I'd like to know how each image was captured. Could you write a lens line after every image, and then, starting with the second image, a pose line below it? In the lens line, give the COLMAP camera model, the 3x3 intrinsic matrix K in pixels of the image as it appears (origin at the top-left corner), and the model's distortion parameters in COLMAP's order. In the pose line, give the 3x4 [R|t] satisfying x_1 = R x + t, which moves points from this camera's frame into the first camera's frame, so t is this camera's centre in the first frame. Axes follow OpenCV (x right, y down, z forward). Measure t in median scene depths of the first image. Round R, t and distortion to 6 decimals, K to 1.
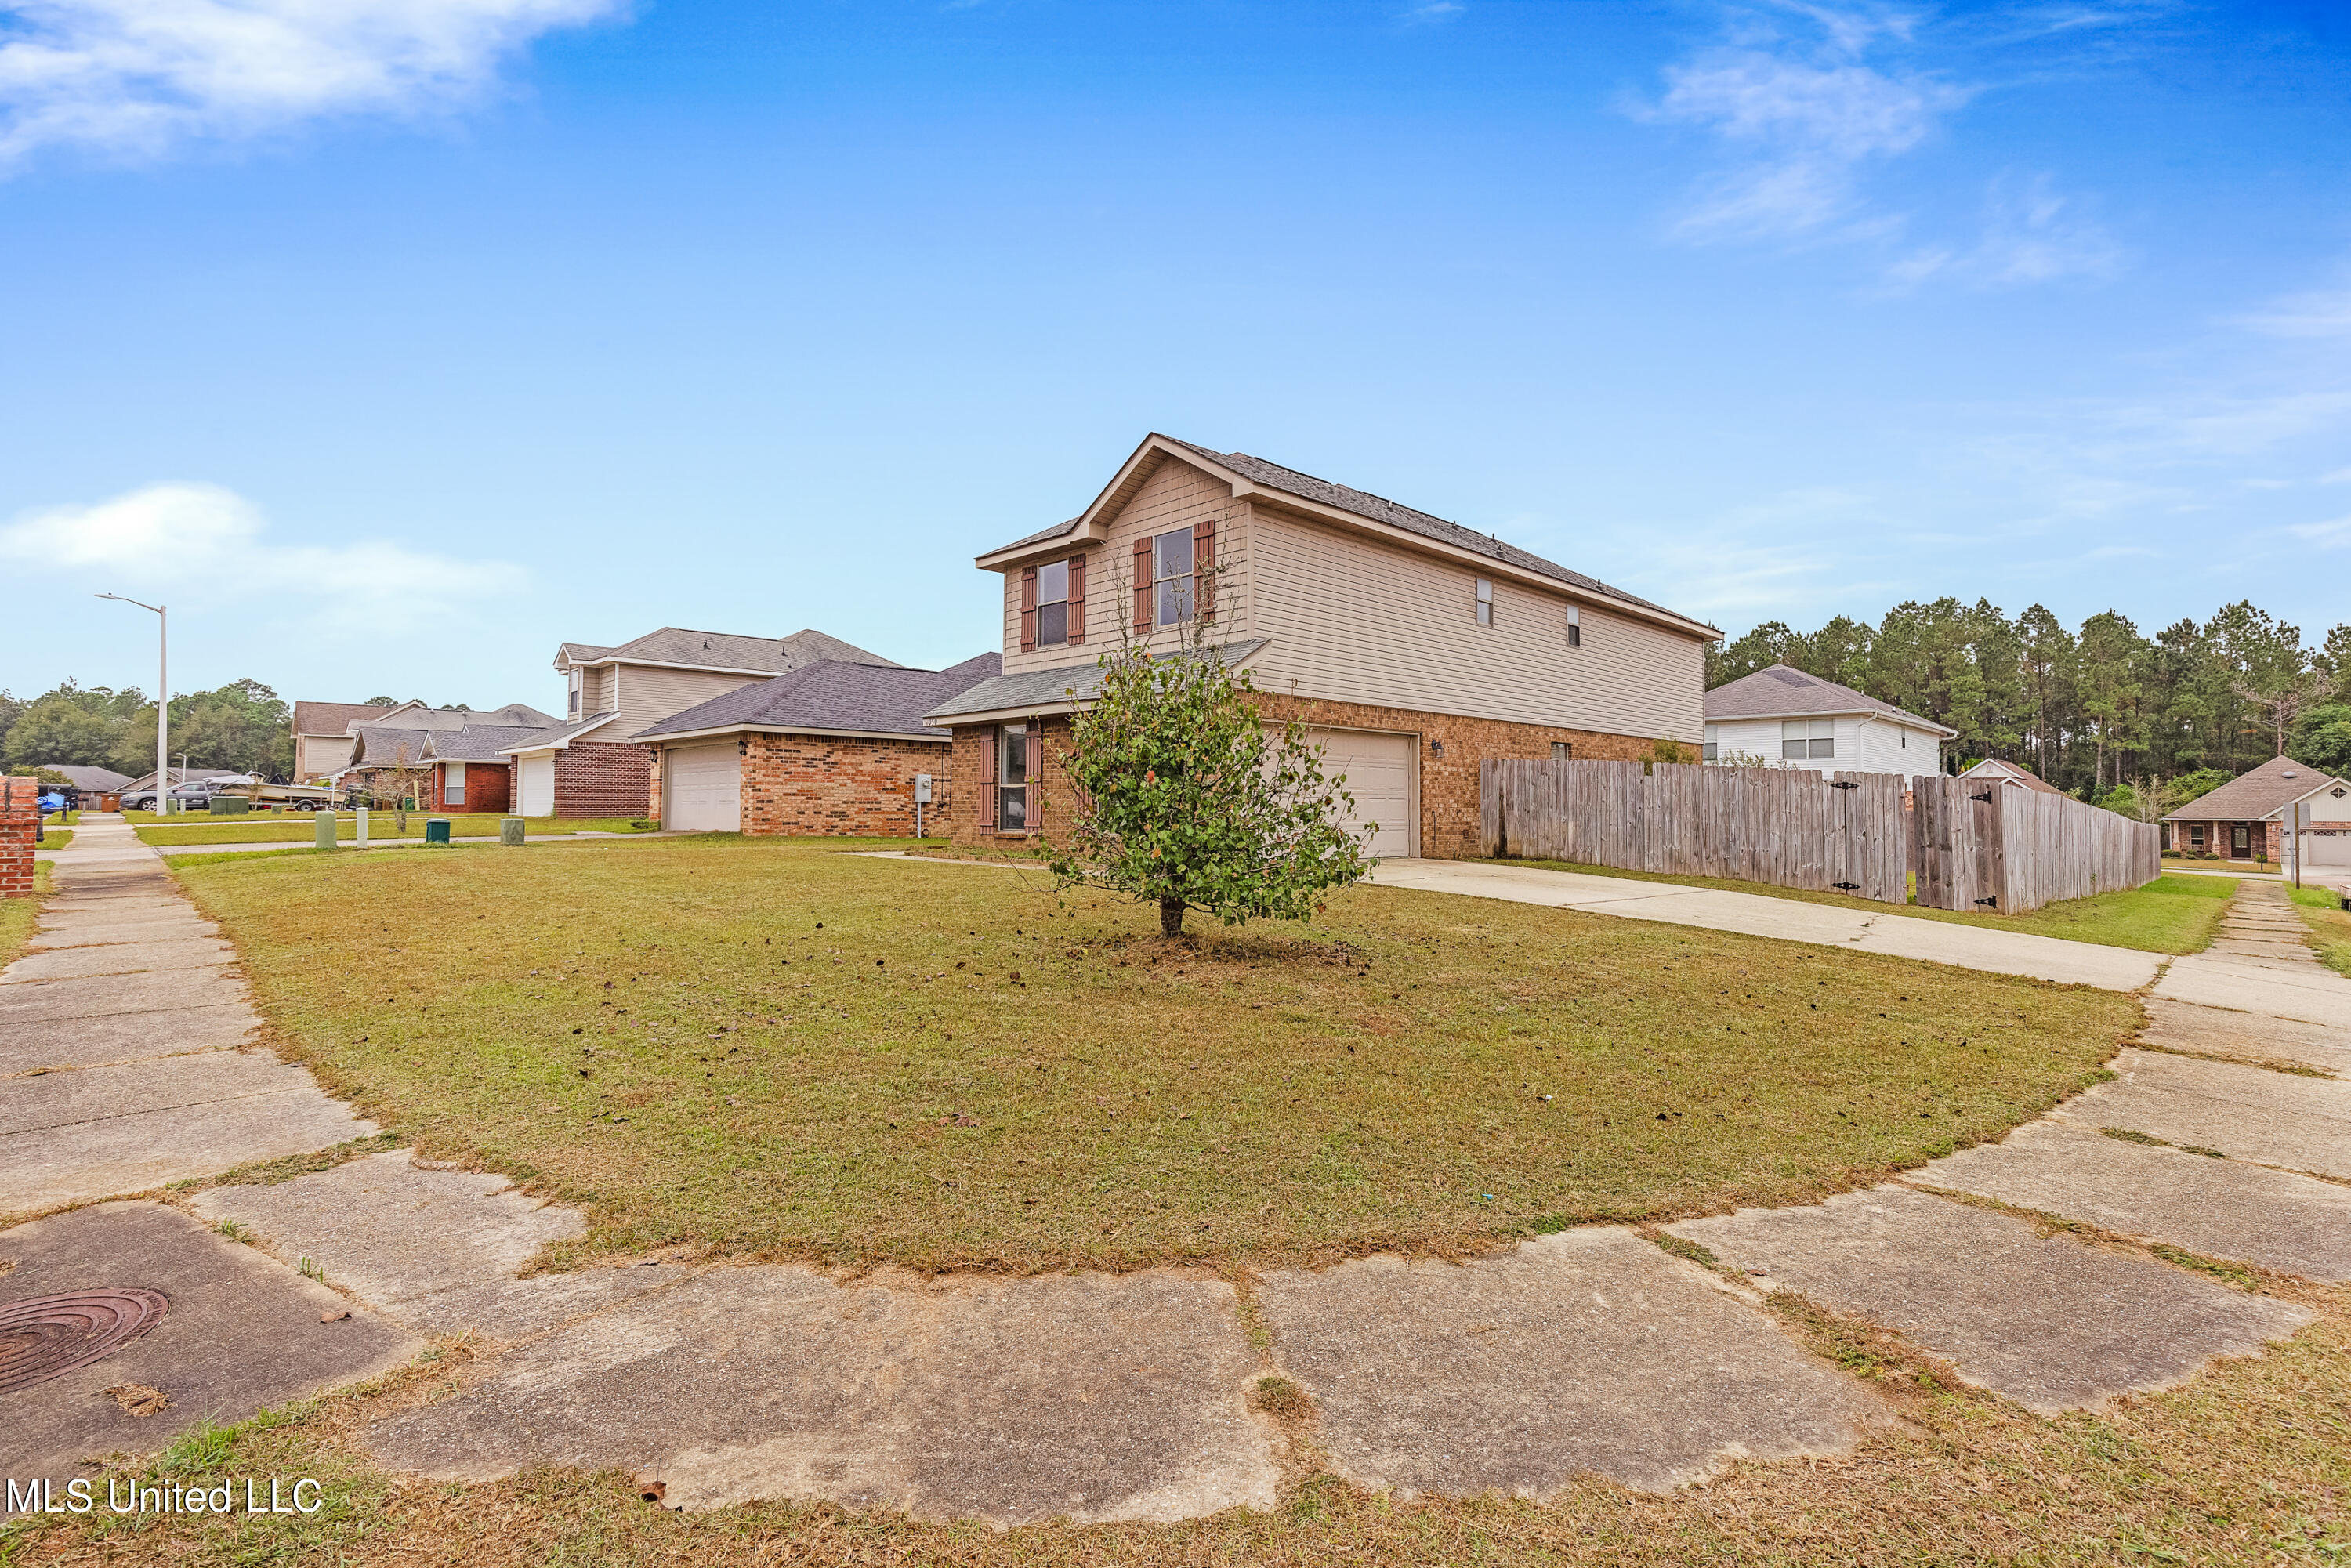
lens RADIAL K [[1092.9, 0, 1187.0], [0, 1092.9, 773.5], [0, 0, 1]] dist [0.009099, -0.000240]
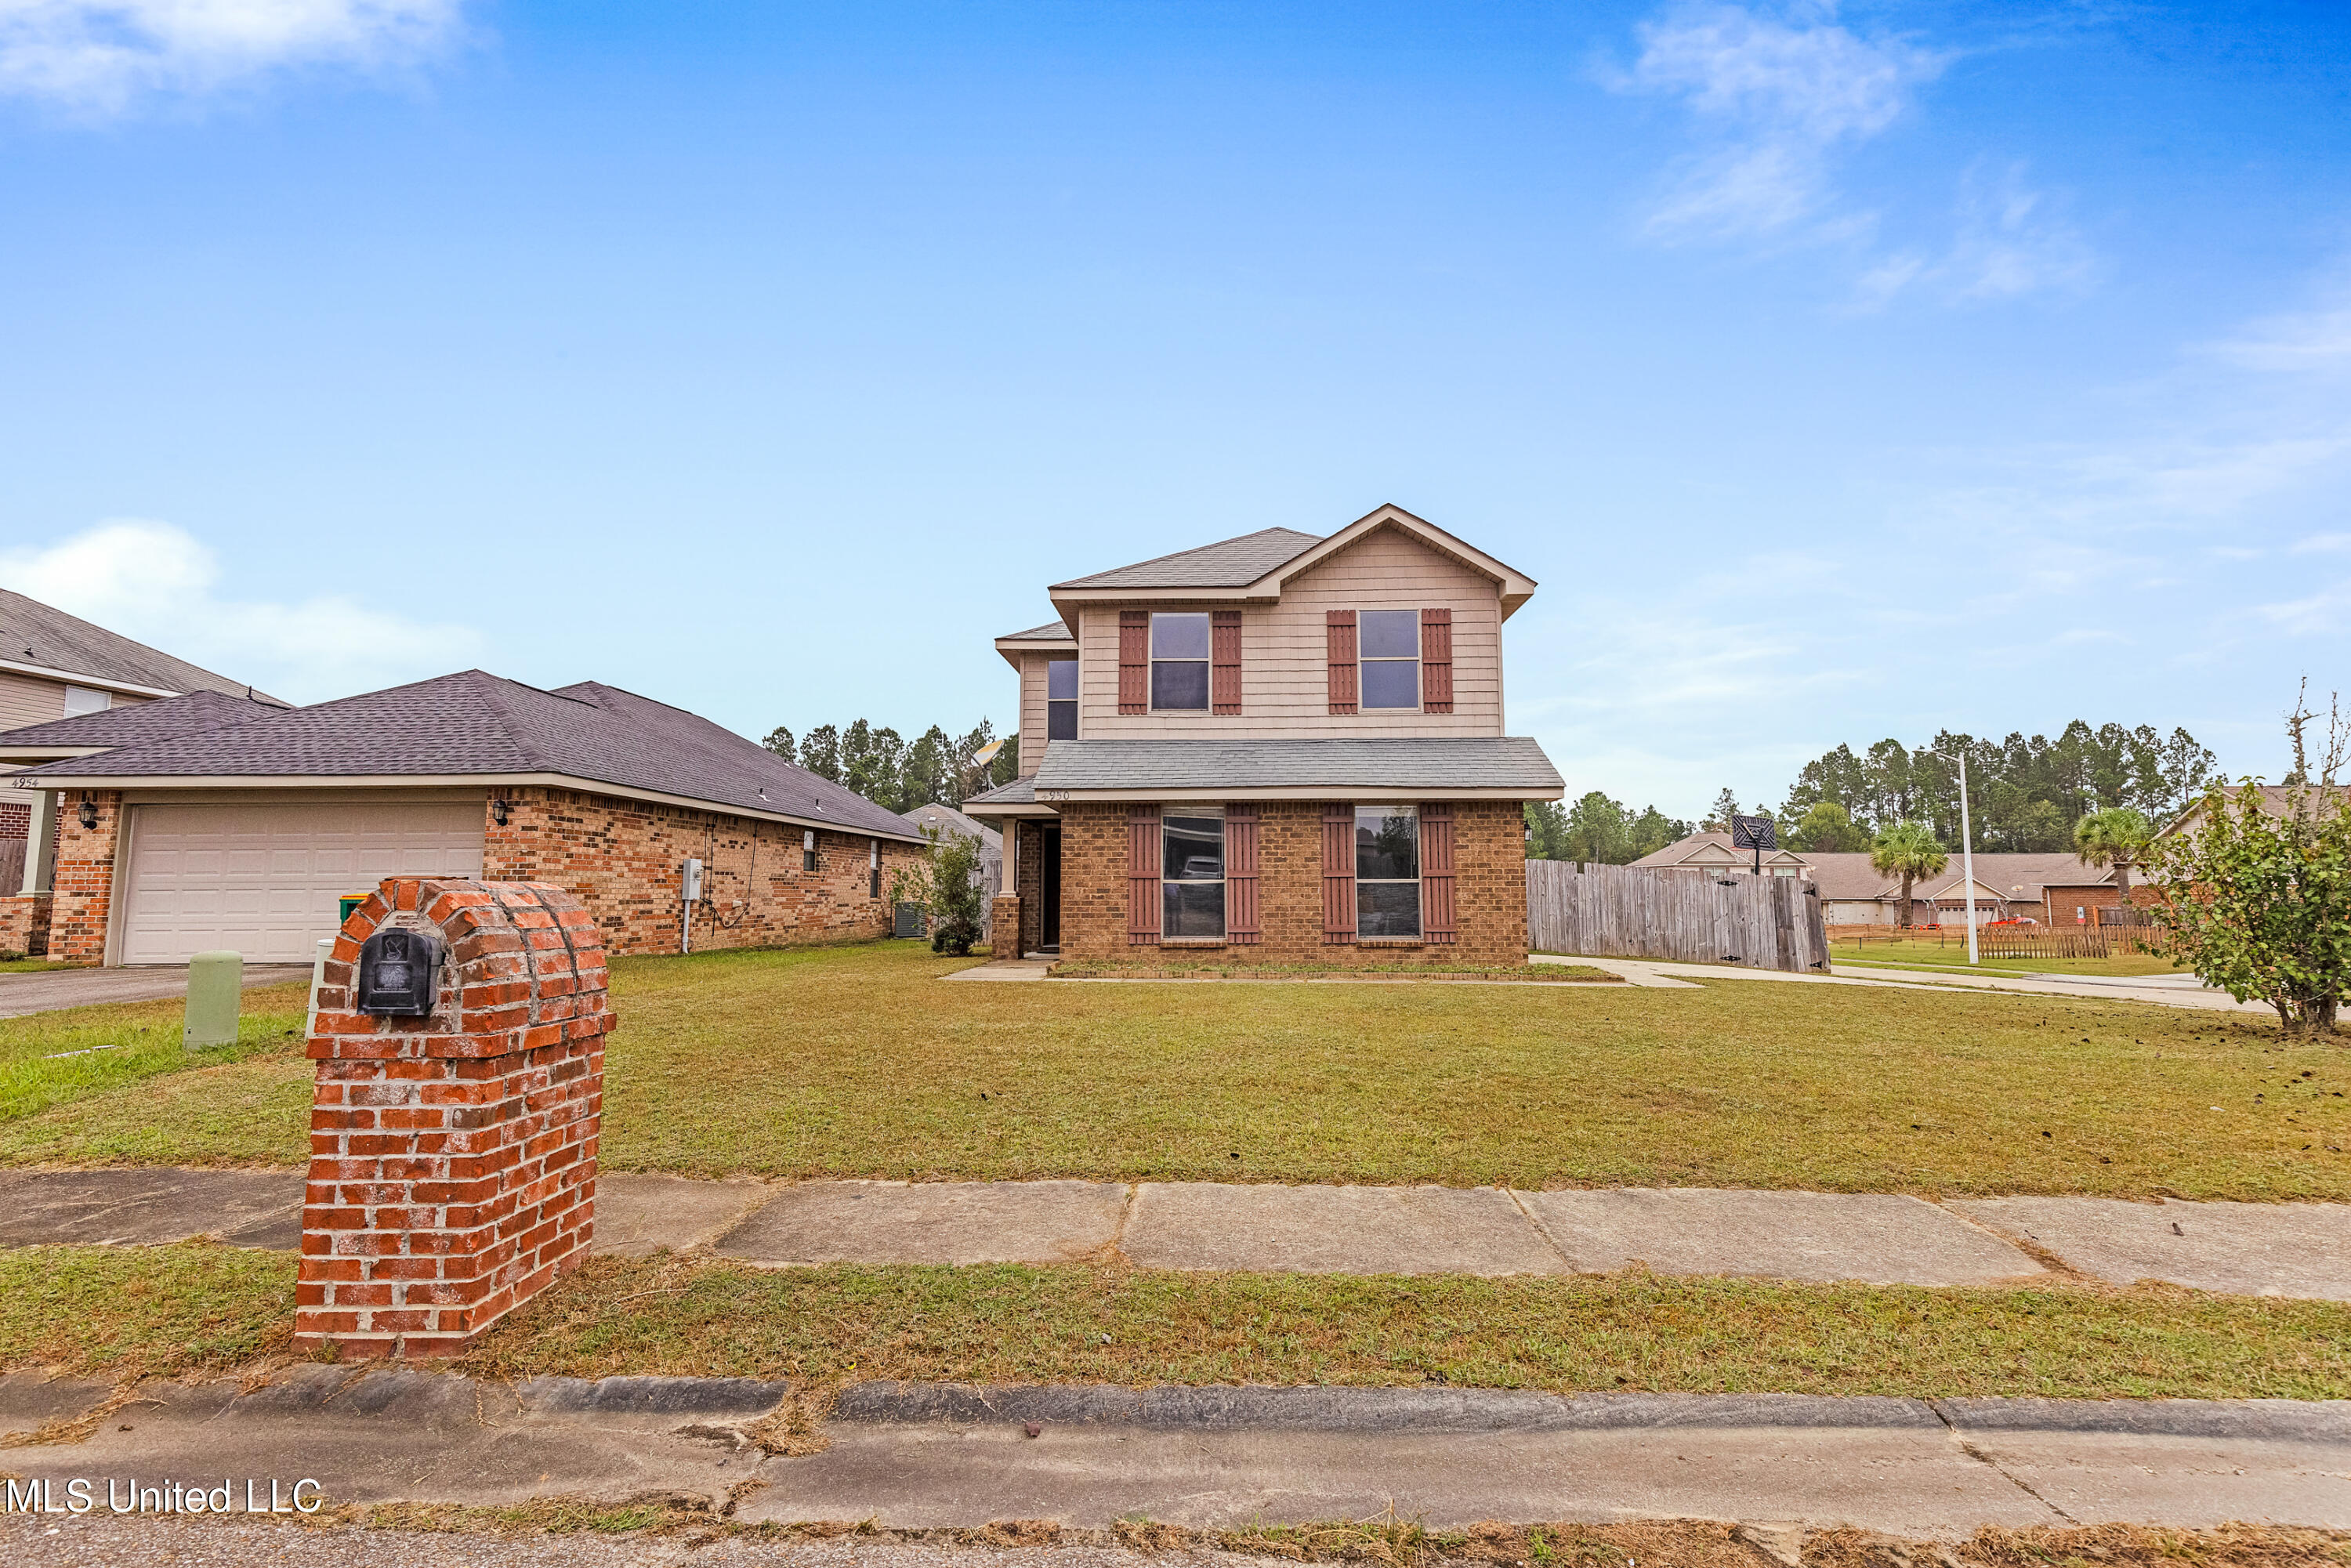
lens RADIAL K [[1092.9, 0, 1187.0], [0, 1092.9, 773.5], [0, 0, 1]] dist [0.009099, -0.000240]
pose [[0.721872, 0.068705, 0.688608, -0.722893], [-0.016149, 0.996461, -0.082491, -0.001772], [-0.691838, 0.048428, 0.720426, 0.421276]]
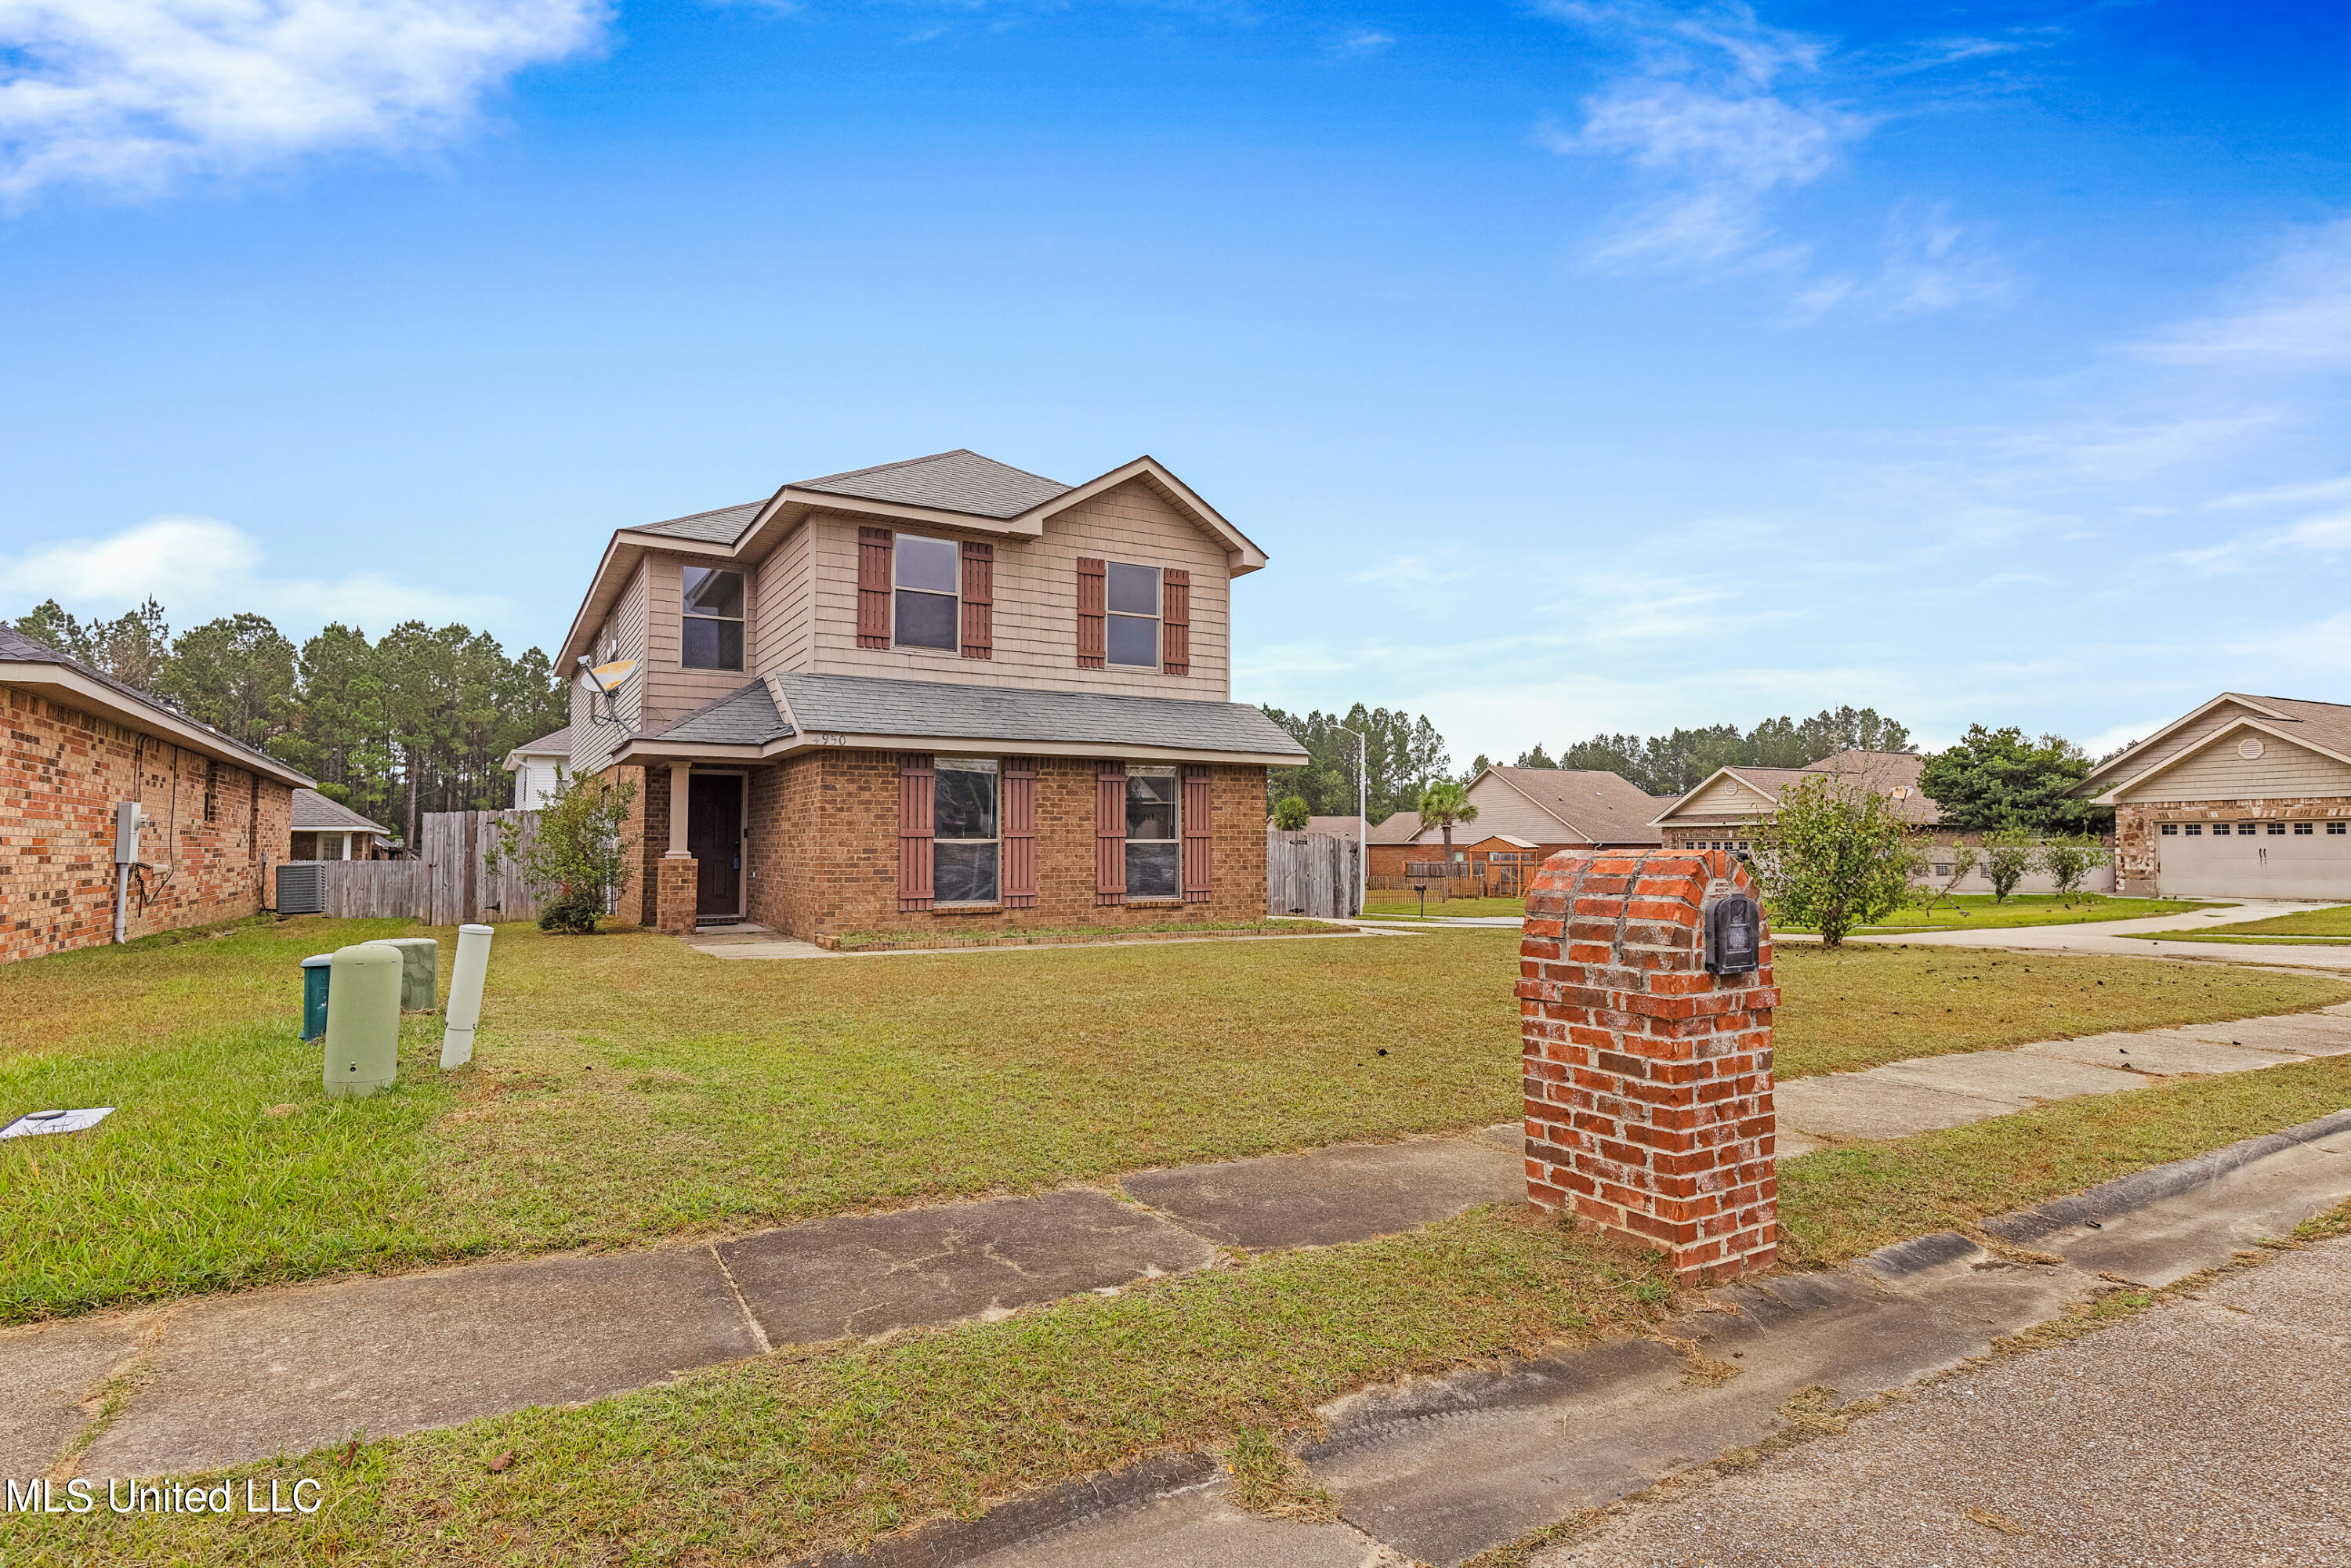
lens RADIAL K [[1209.4, 0, 1175.5], [0, 1209.4, 784.0], [0, 0, 1]] dist [-0.001379, -0.000455]
pose [[0.241218, 0.046826, 0.969340, -0.913076], [-0.027692, 0.998761, -0.041356, 0.002504], [-0.970076, -0.016867, 0.242216, 0.671210]]
